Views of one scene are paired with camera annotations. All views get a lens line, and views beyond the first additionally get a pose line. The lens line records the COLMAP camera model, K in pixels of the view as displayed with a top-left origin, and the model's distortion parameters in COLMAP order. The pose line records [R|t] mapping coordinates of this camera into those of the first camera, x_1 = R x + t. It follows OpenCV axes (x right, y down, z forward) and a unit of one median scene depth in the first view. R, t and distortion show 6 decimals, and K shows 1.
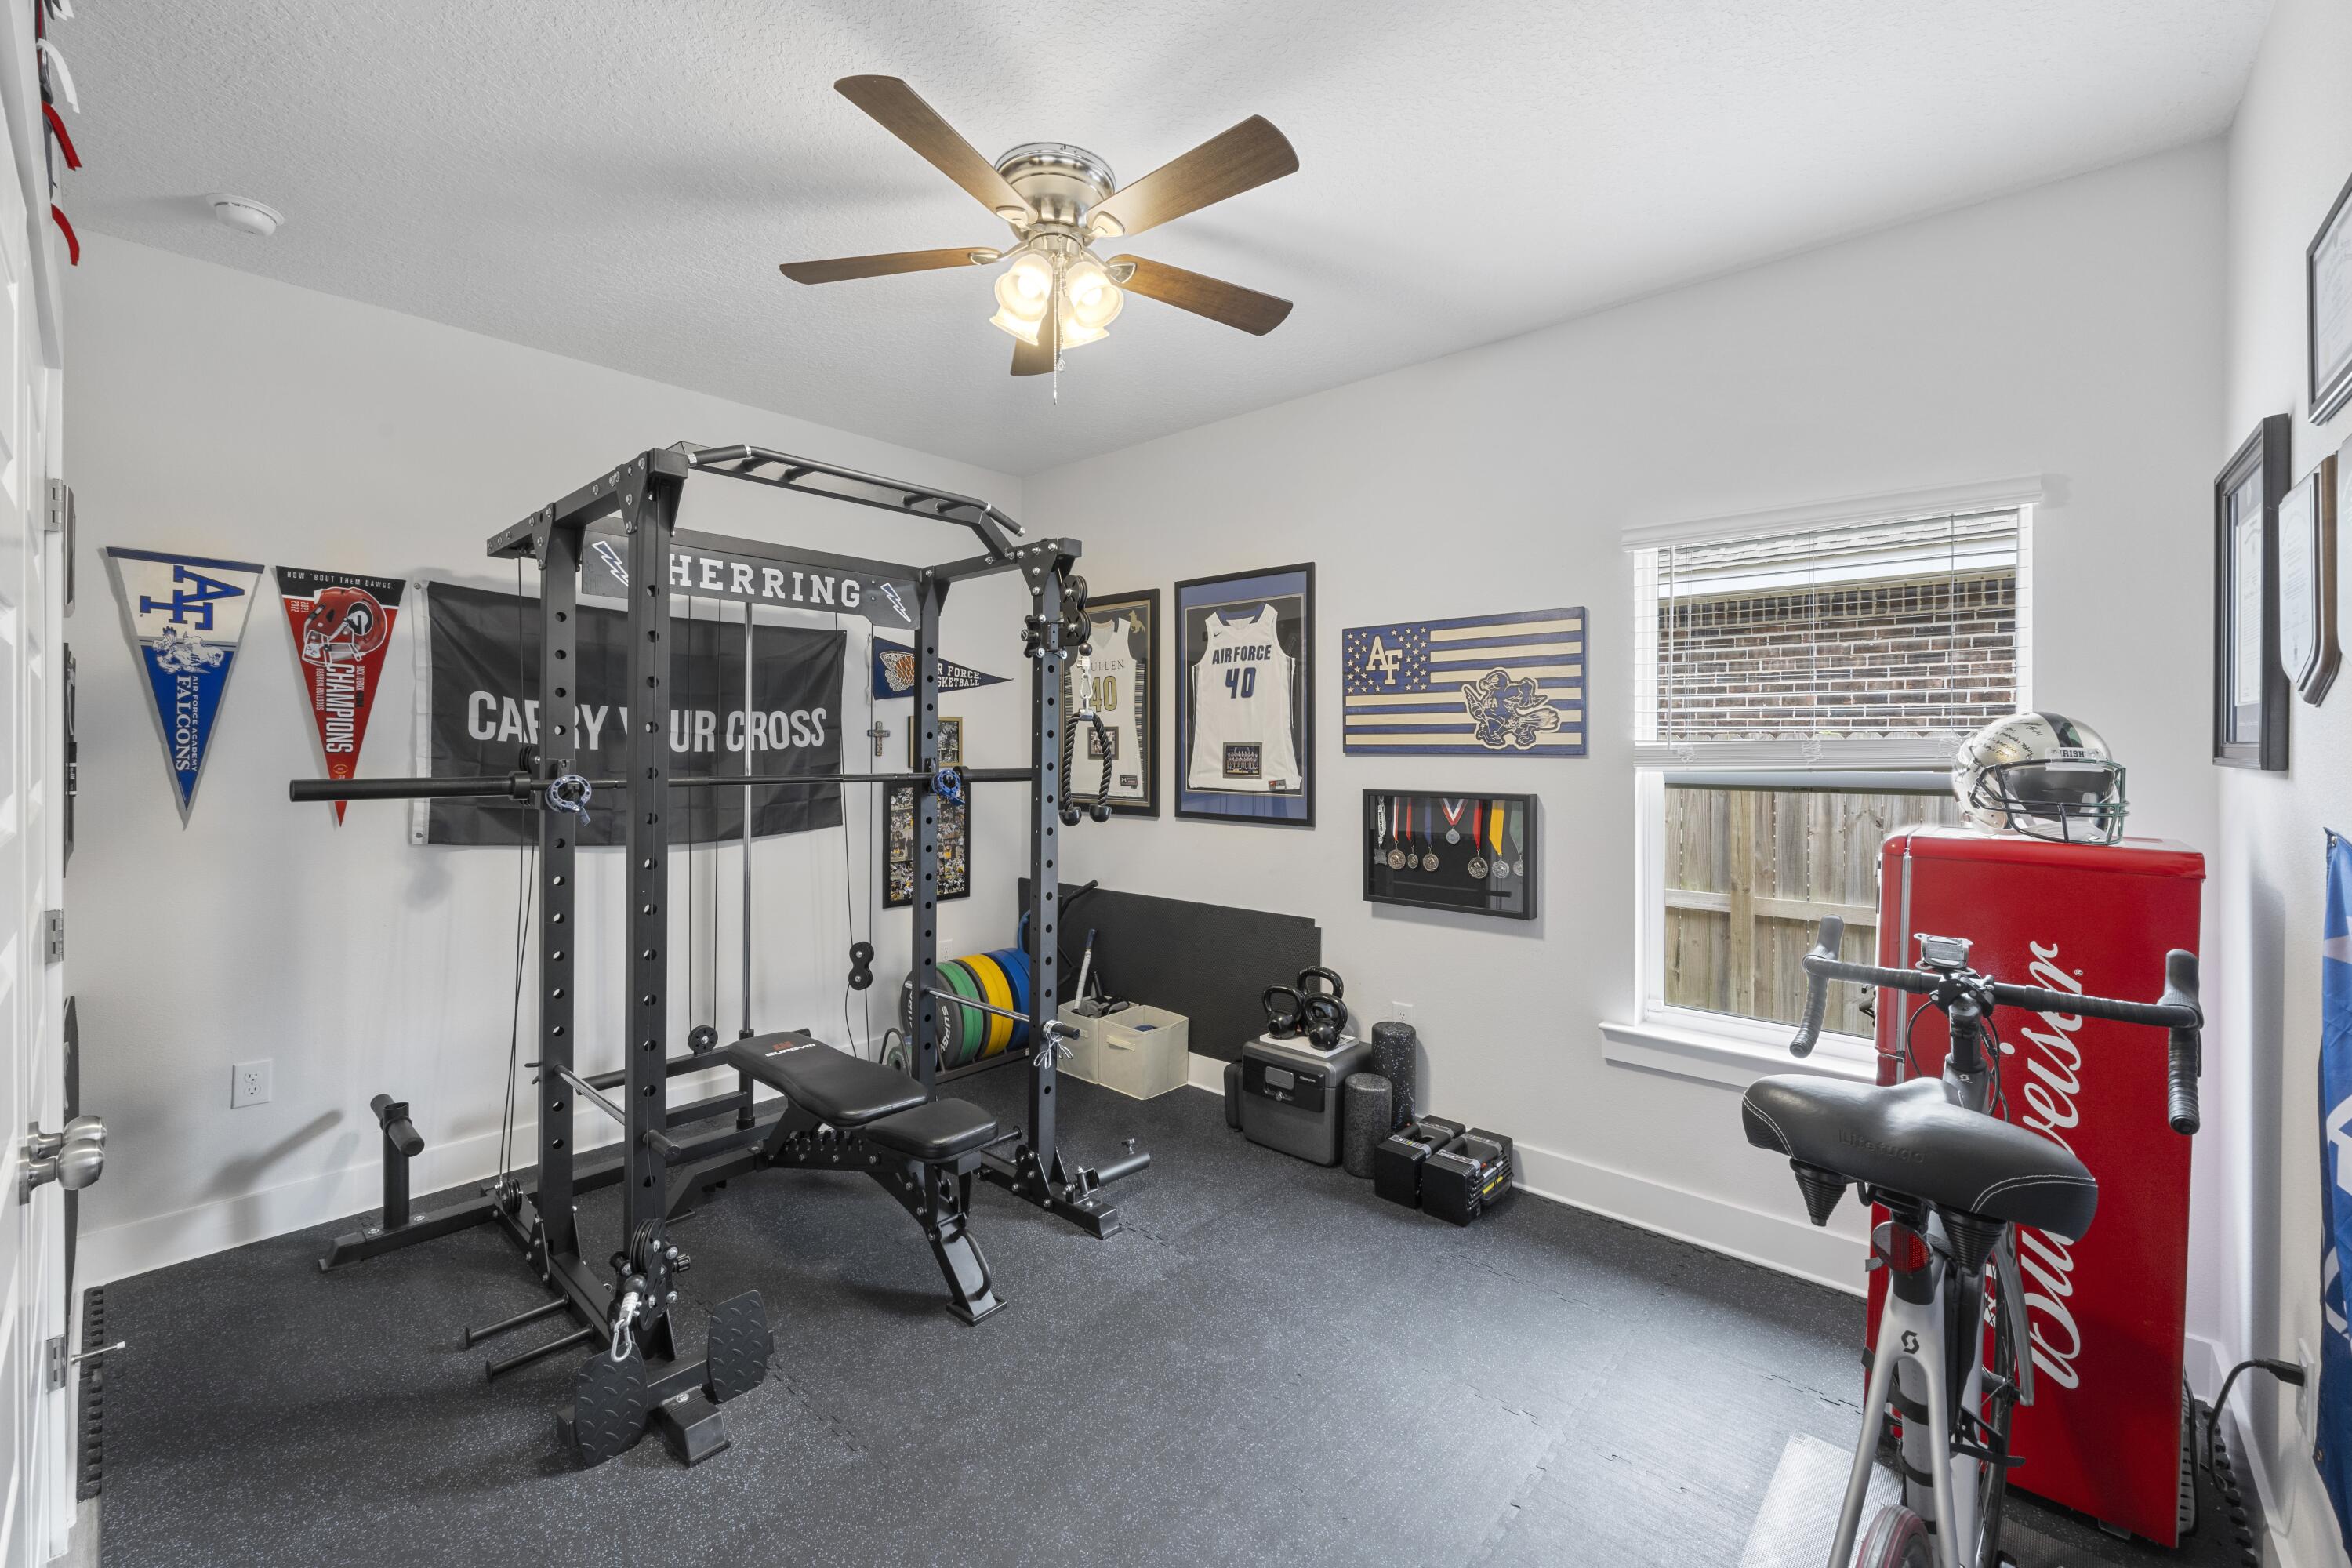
lens RADIAL K [[983.2, 0, 1165.0], [0, 983.2, 764.9], [0, 0, 1]] dist [0.000996, -0.001014]
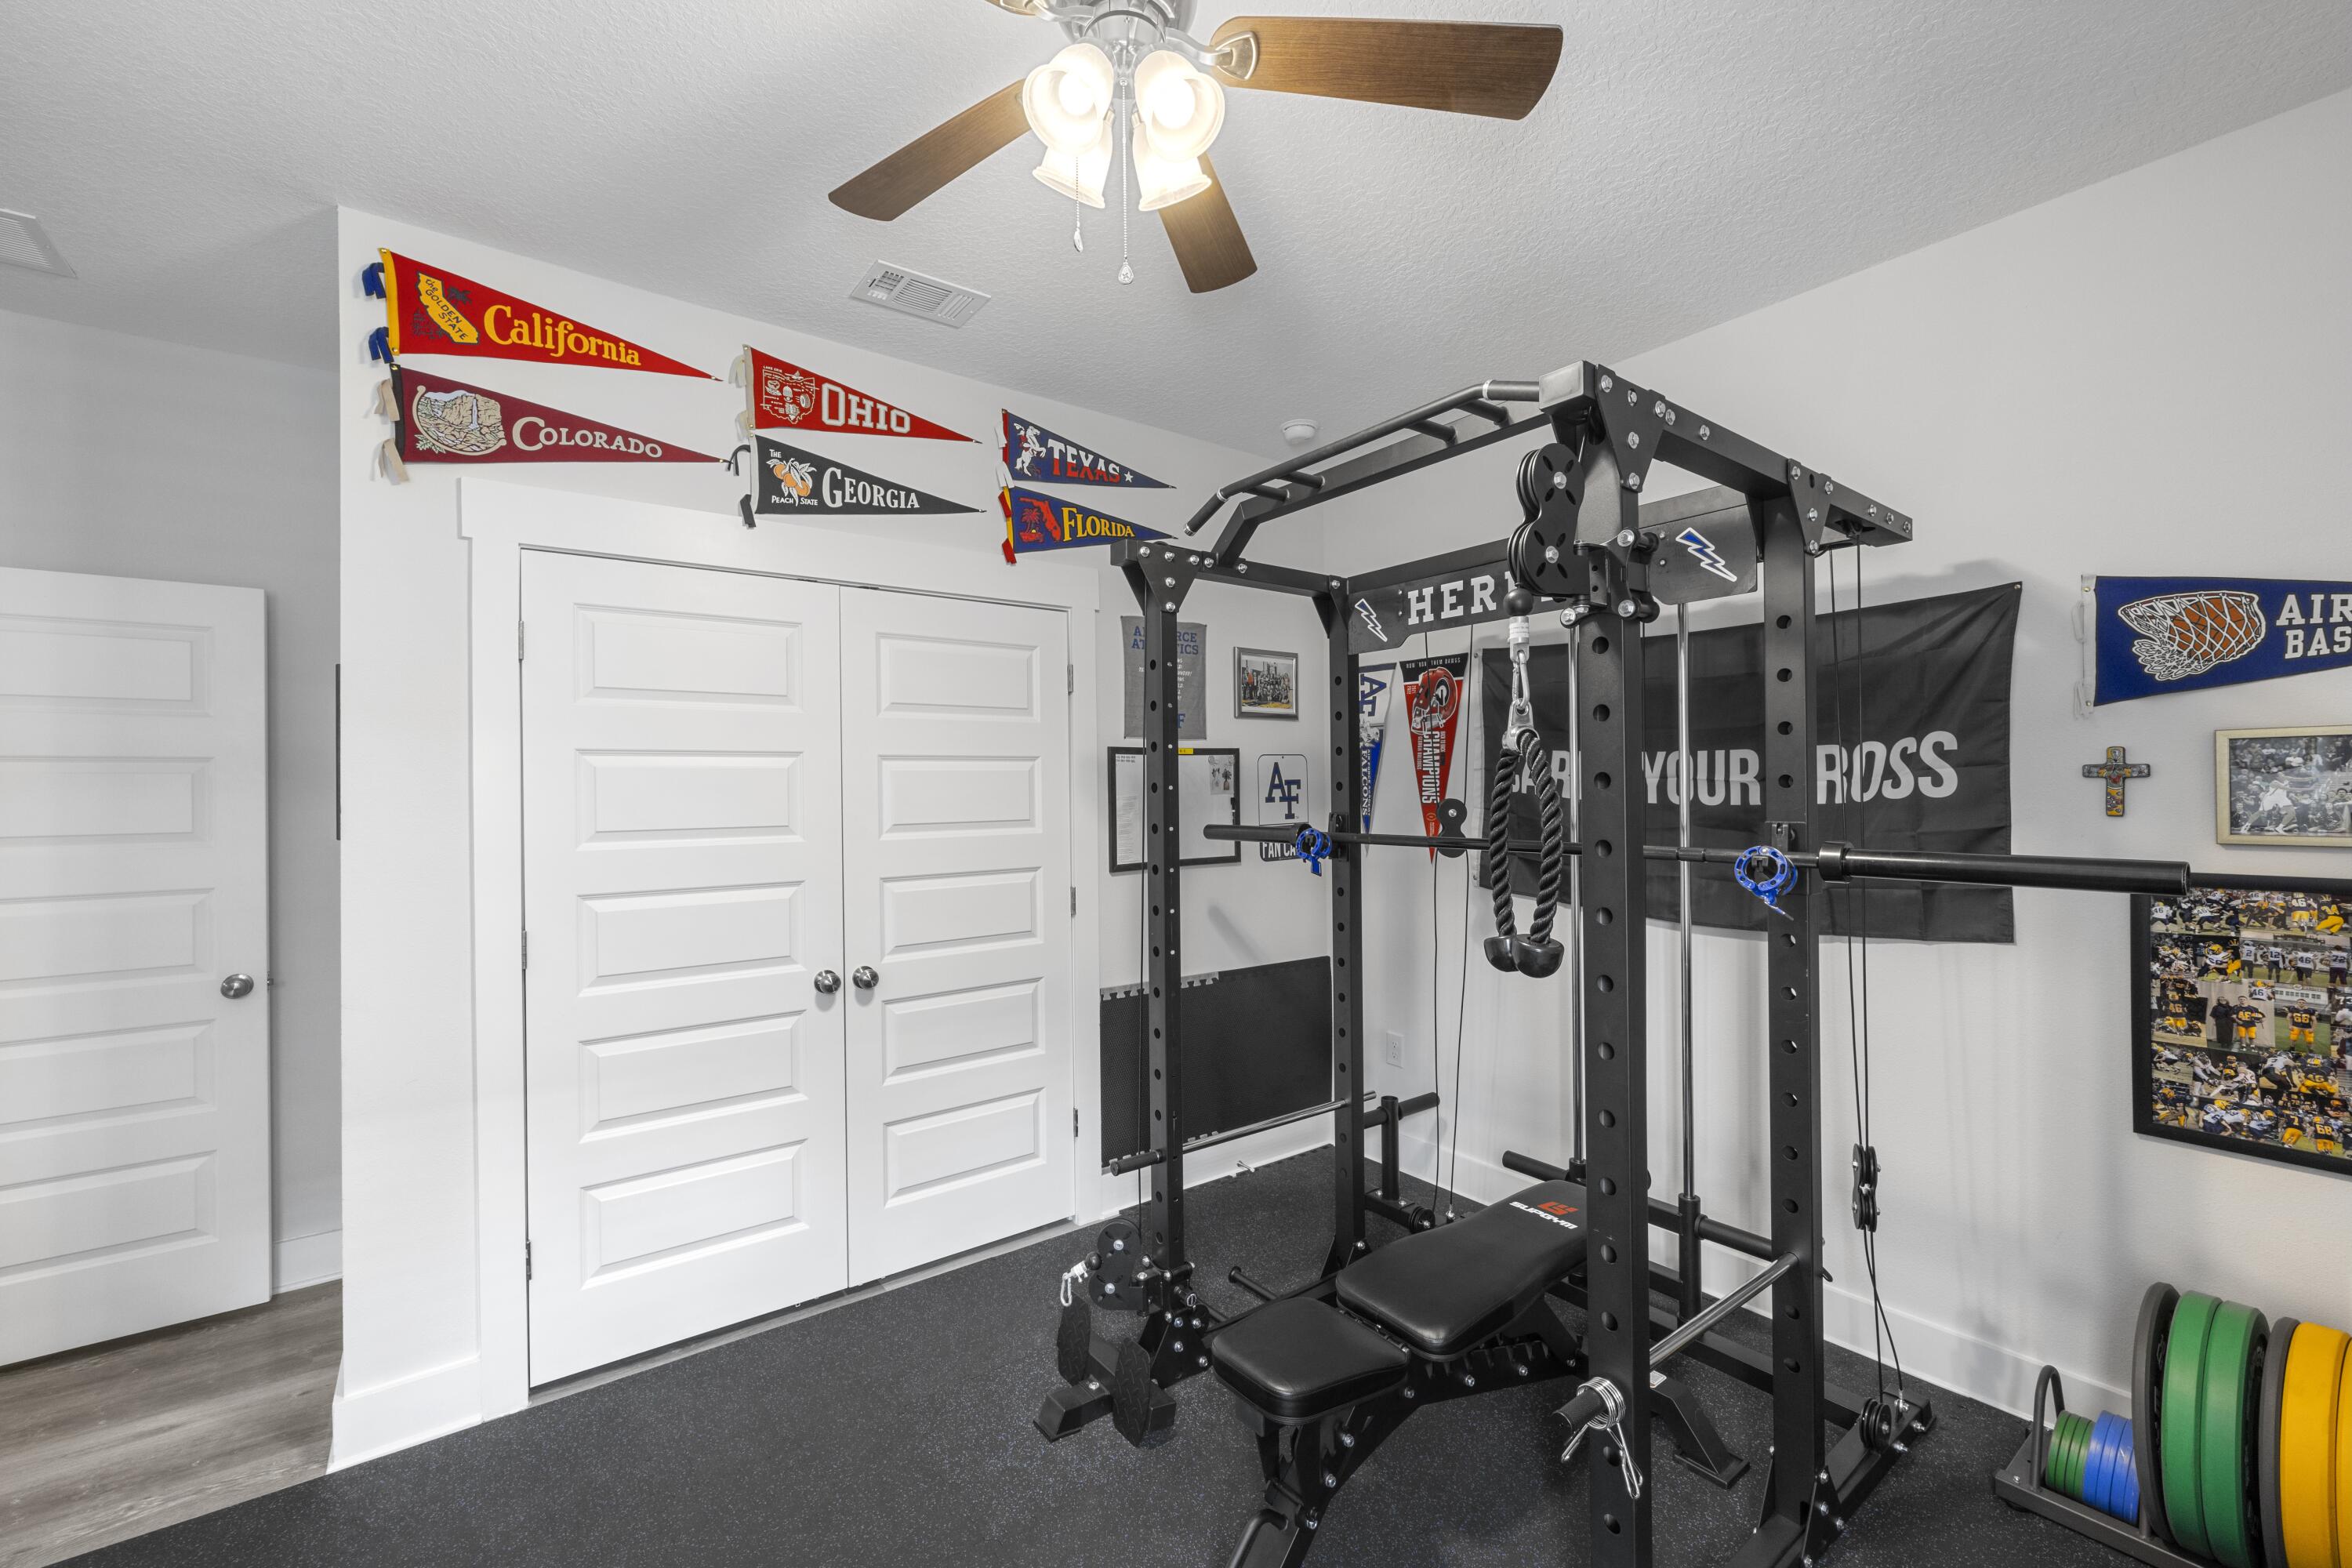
lens RADIAL K [[983.2, 0, 1168.5], [0, 983.2, 781.7], [0, 0, 1]] dist [0.000996, -0.001014]
pose [[-0.208996, -0.011463, -0.977849, 0.363172], [-0.010091, 0.999903, -0.009565, -0.021388], [0.977864, 0.007869, -0.209091, 0.800263]]
